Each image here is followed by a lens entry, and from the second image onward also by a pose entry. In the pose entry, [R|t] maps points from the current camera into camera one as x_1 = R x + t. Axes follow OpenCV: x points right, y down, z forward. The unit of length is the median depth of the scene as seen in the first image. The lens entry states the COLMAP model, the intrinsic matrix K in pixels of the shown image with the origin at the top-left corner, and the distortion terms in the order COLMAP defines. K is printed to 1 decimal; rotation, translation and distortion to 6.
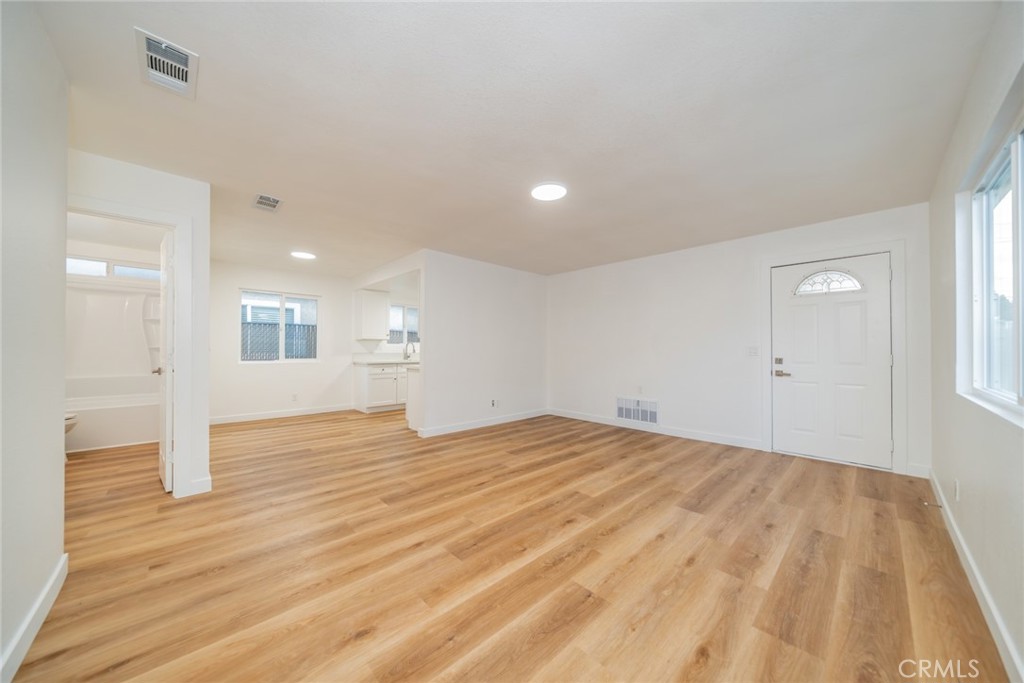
lens RADIAL K [[348.3, 0, 509.2], [0, 348.3, 347.4], [0, 0, 1]] dist [-0.002273, -0.000166]
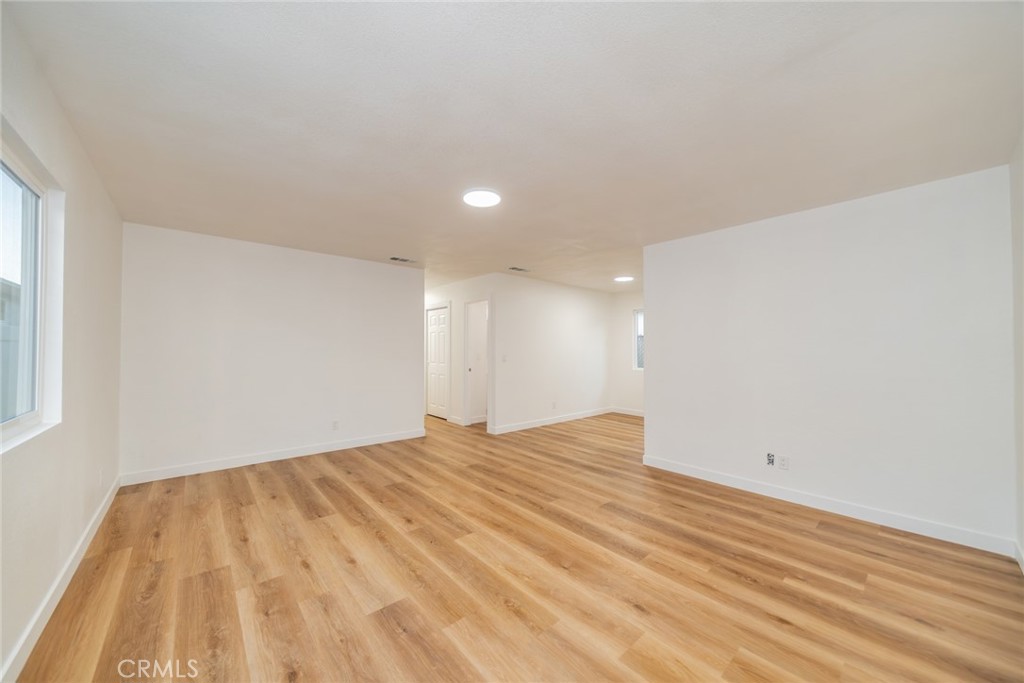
lens RADIAL K [[348.3, 0, 504.2], [0, 348.3, 345.8], [0, 0, 1]] dist [-0.002273, -0.000166]
pose [[-0.027657, -0.021192, -0.999393, 1.263982], [0.001337, 0.999774, -0.021237, -0.044567], [0.999617, -0.001923, -0.027622, 1.294269]]
